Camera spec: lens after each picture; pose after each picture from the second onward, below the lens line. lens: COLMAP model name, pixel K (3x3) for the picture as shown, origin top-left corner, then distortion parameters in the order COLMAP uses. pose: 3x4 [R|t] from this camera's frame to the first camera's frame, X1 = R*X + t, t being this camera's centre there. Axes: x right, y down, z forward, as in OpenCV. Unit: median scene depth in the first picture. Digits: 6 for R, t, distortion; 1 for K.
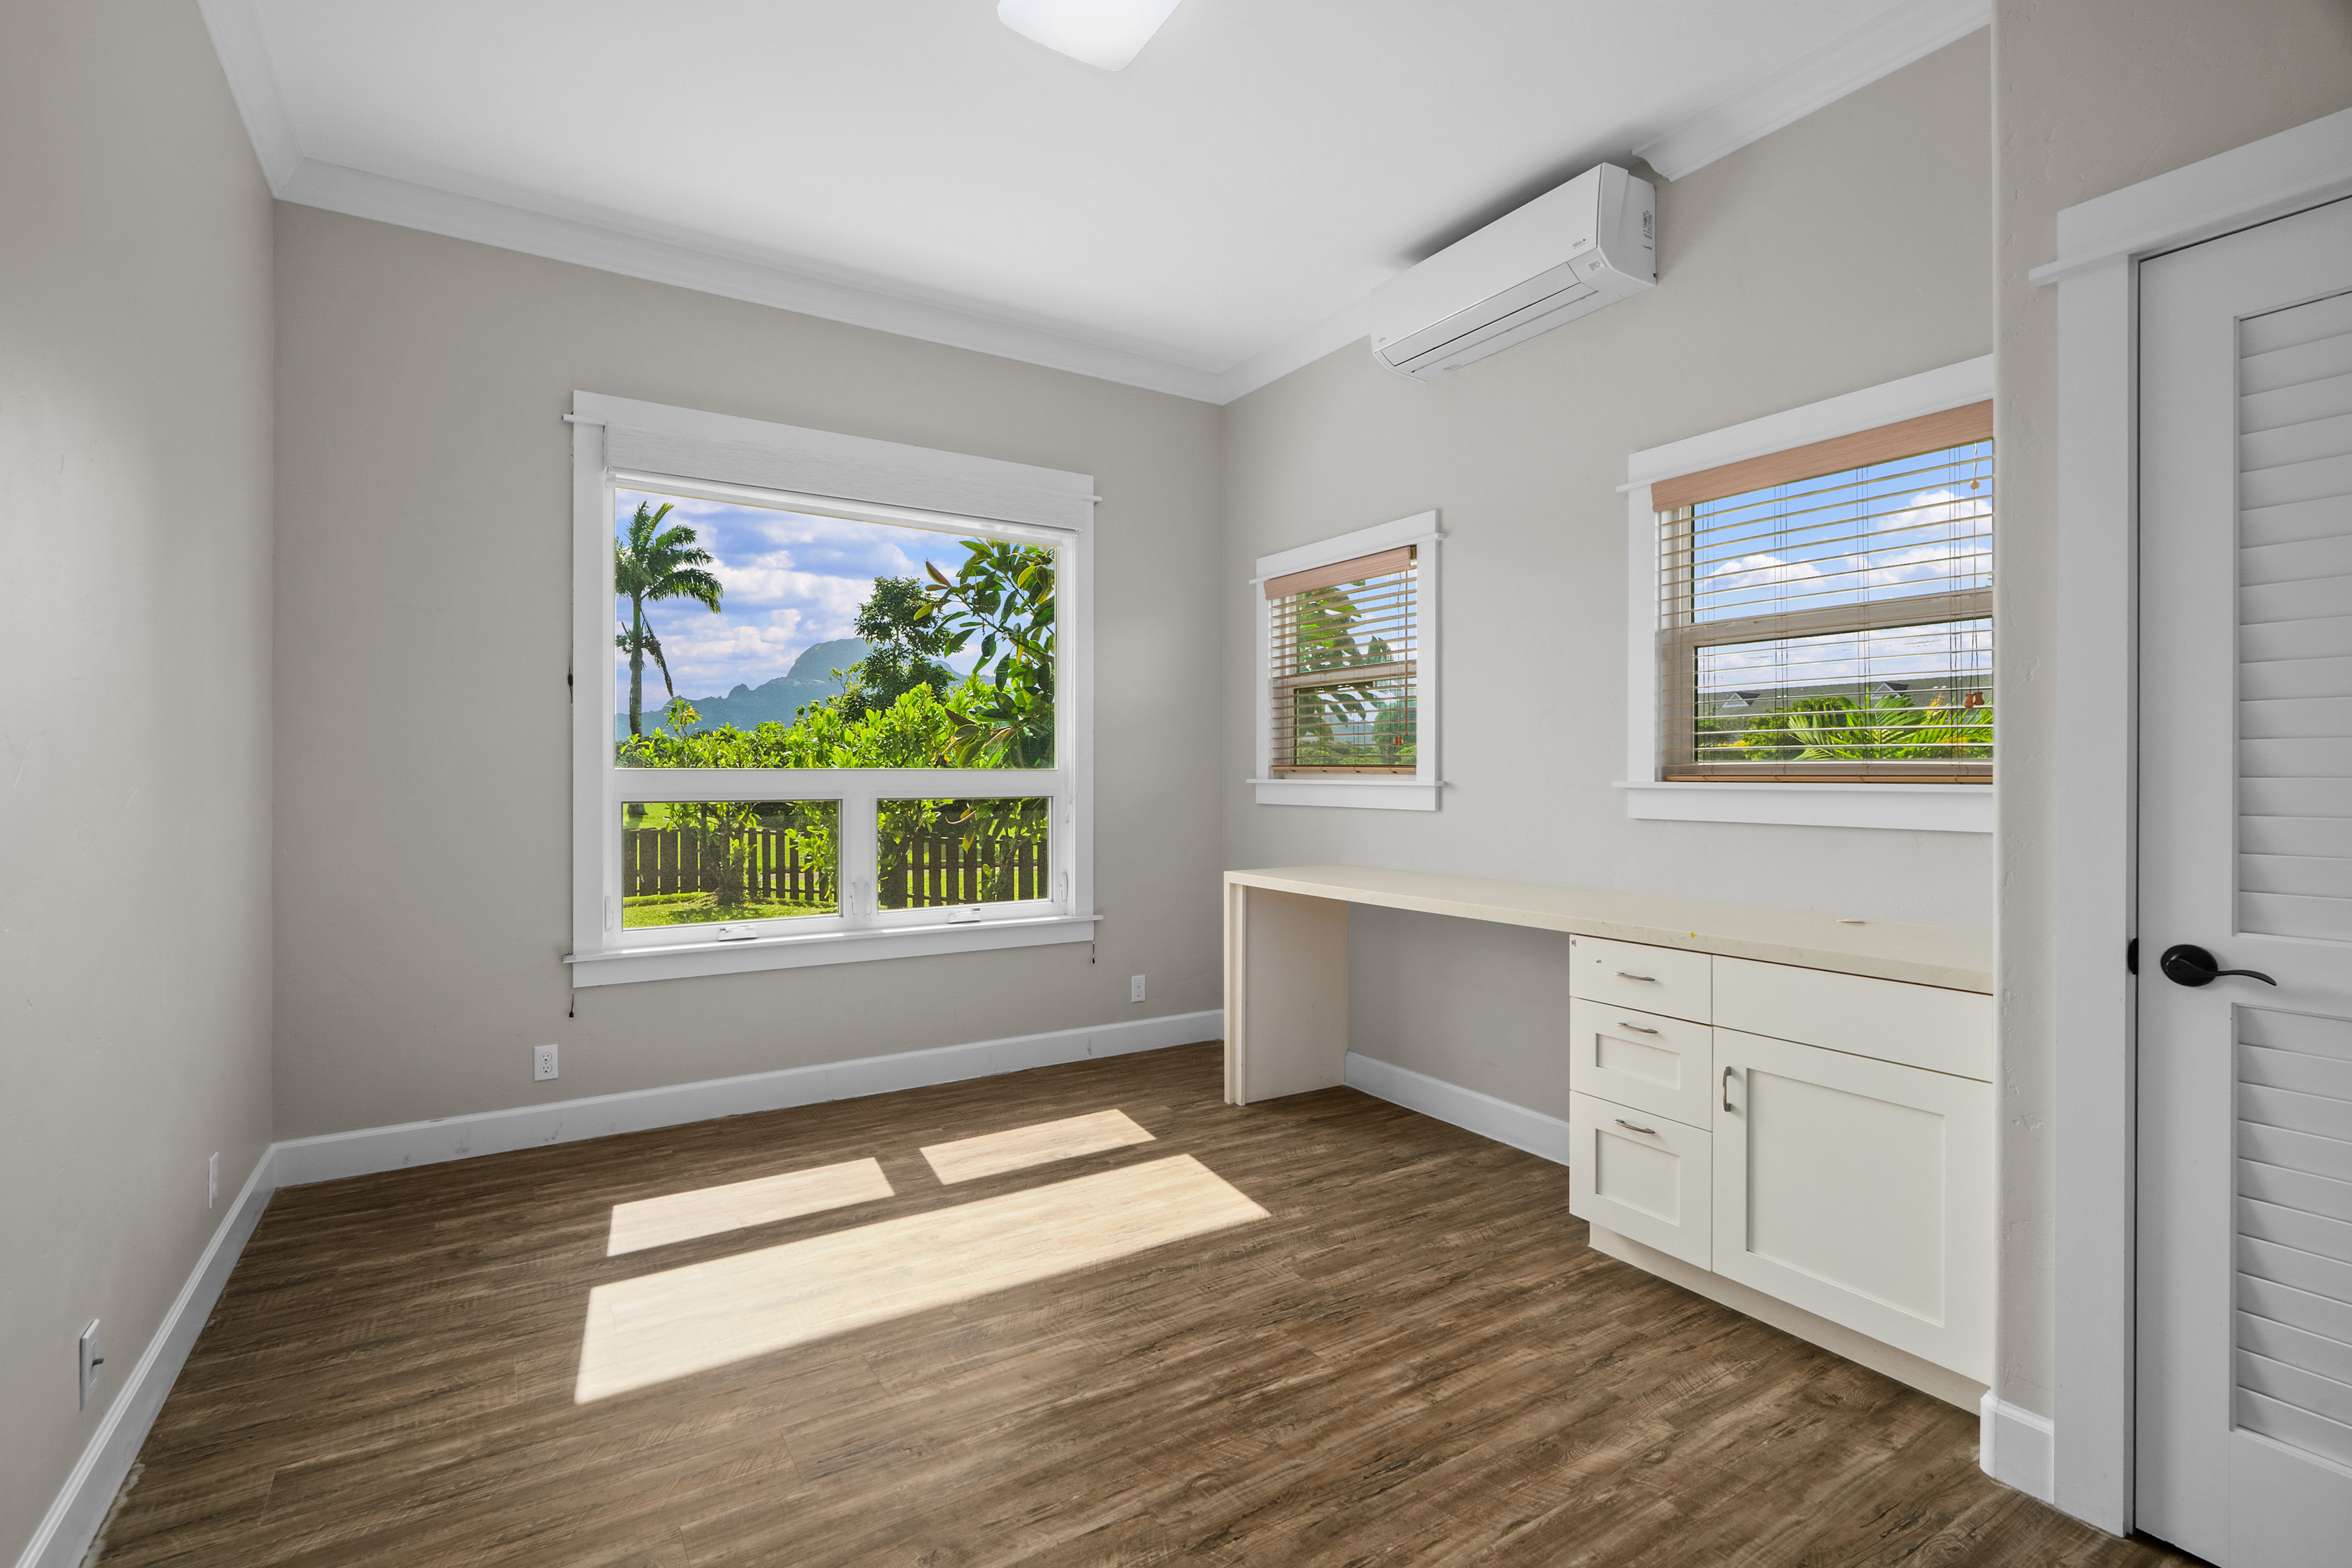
lens RADIAL K [[1082.4, 0, 1175.5], [0, 1082.4, 782.1], [0, 0, 1]] dist [-0.003451, 0.002280]
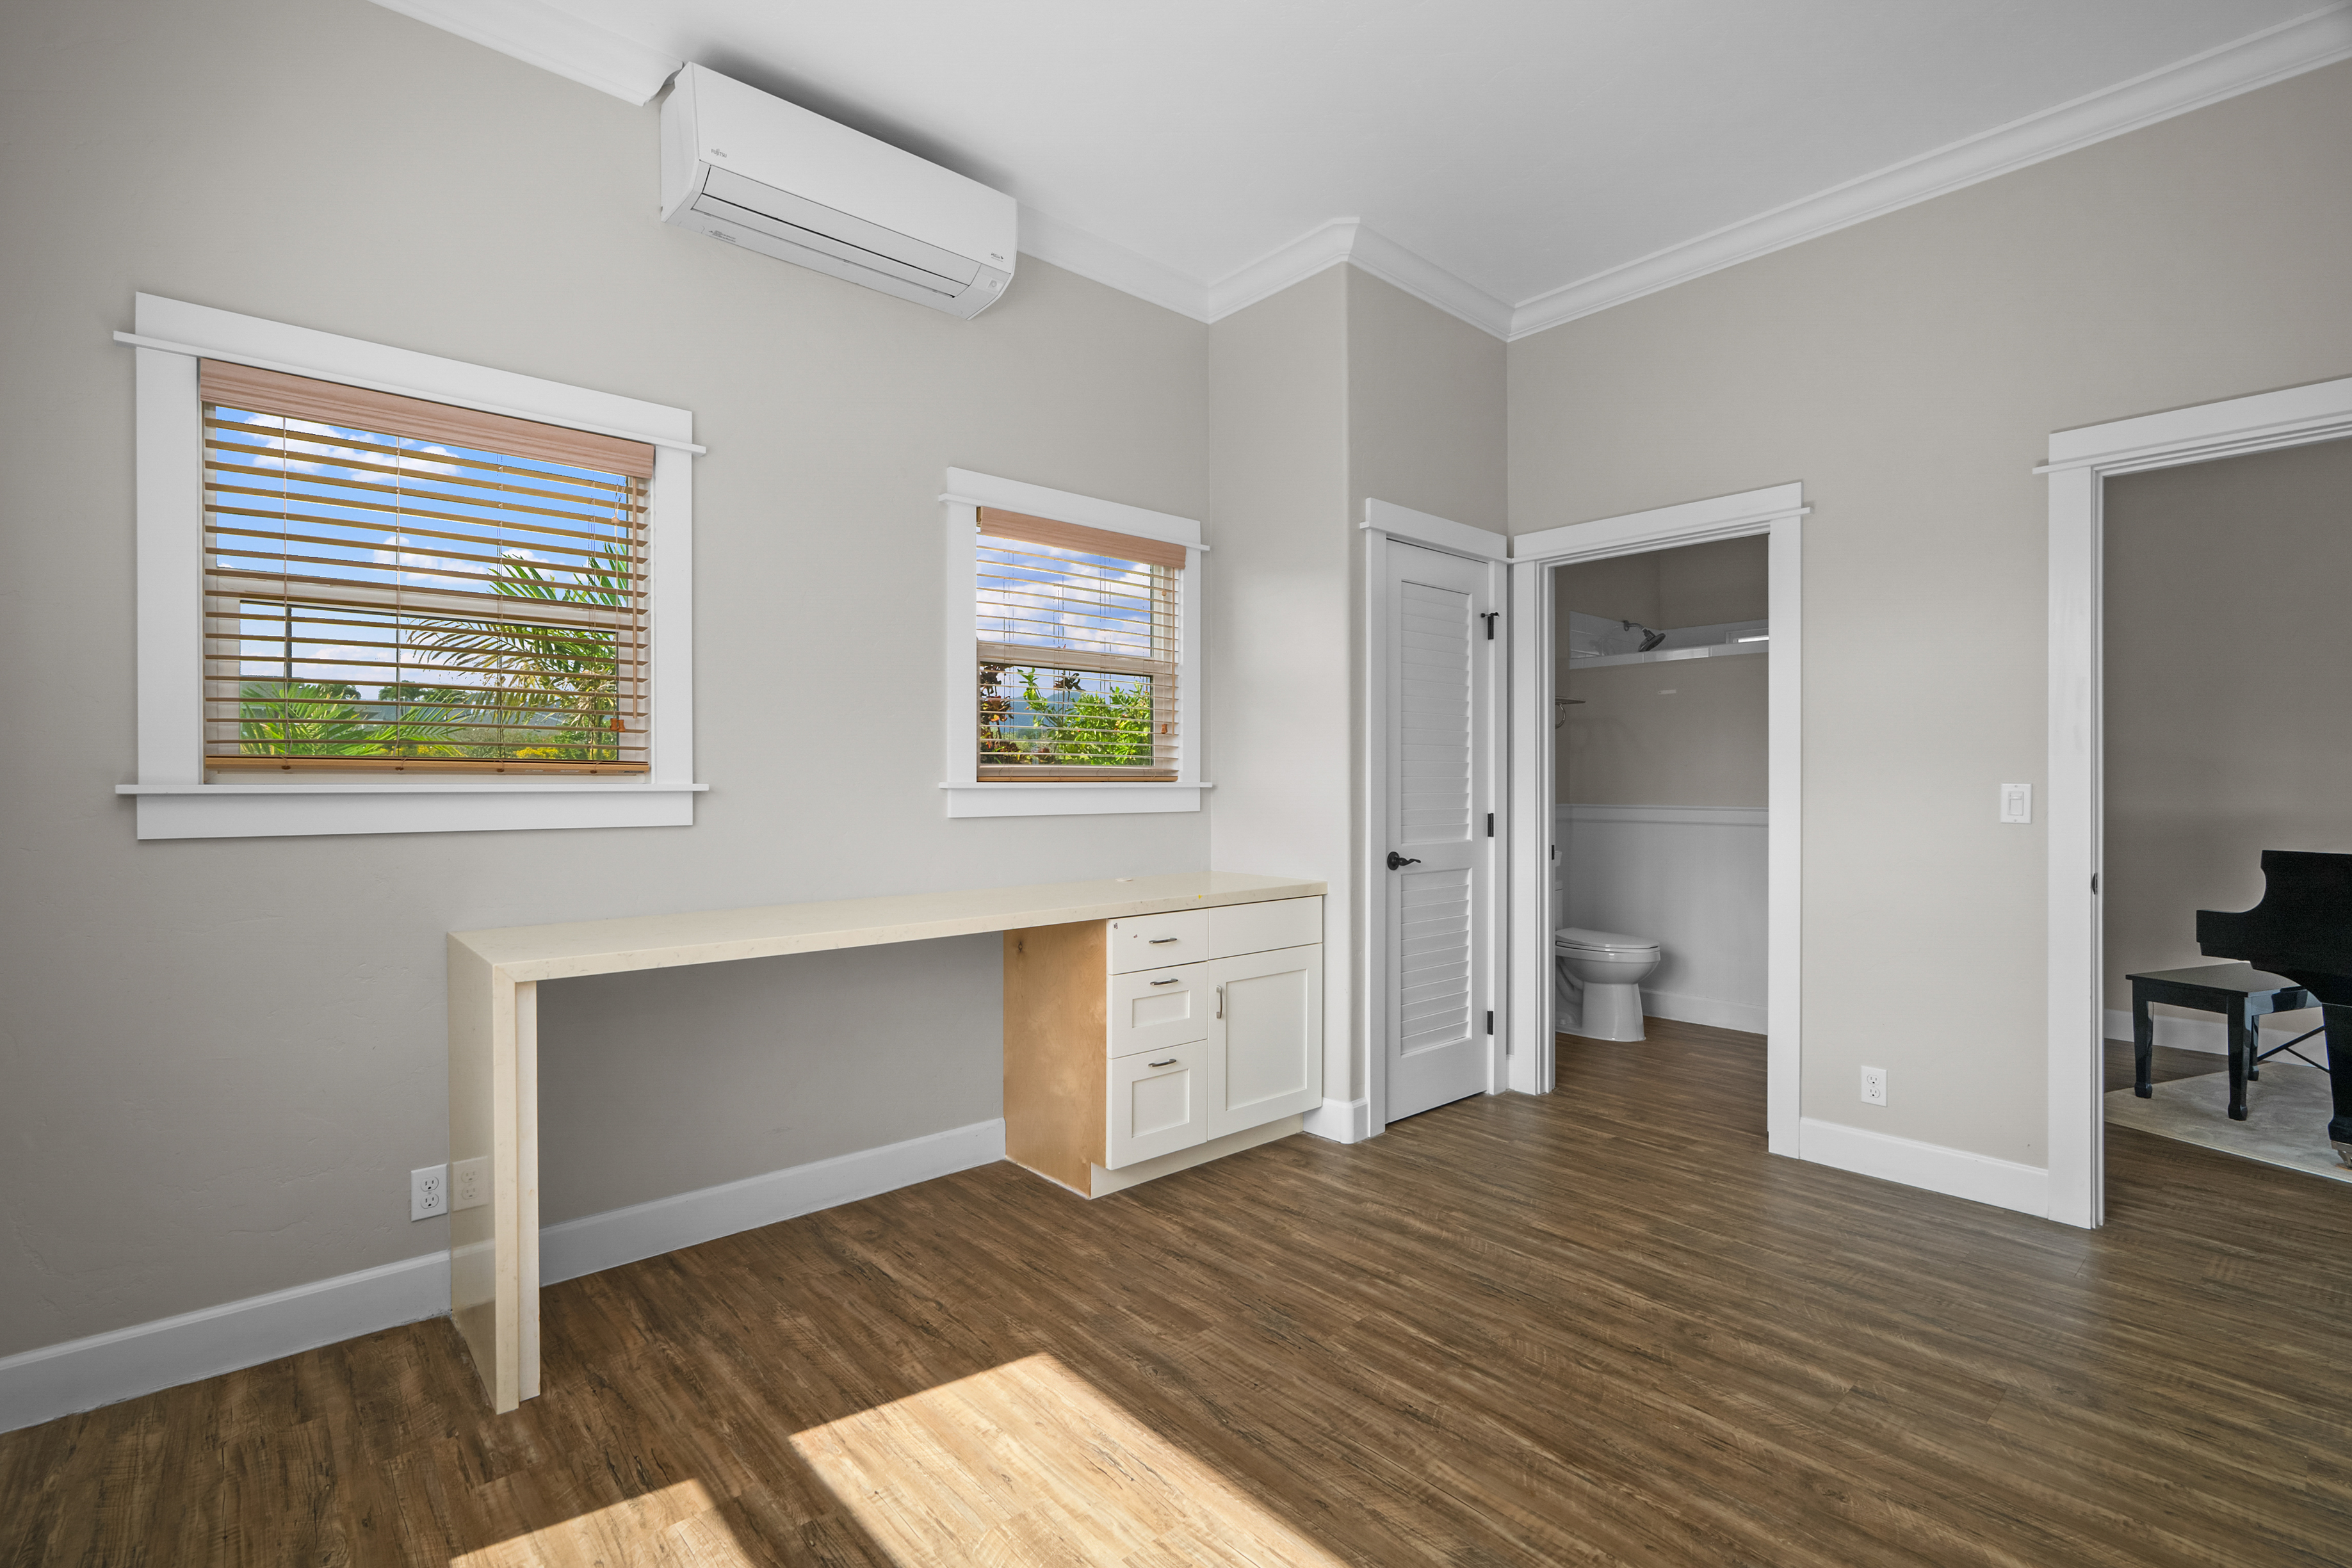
lens RADIAL K [[1082.4, 0, 1130.5], [0, 1082.4, 771.8], [0, 0, 1]] dist [-0.003451, 0.002280]
pose [[-0.149356, 0.001812, 0.988782, -0.770588], [0.004105, 0.999991, -0.001213, -0.010393], [-0.988775, 0.003878, -0.149362, 1.191529]]
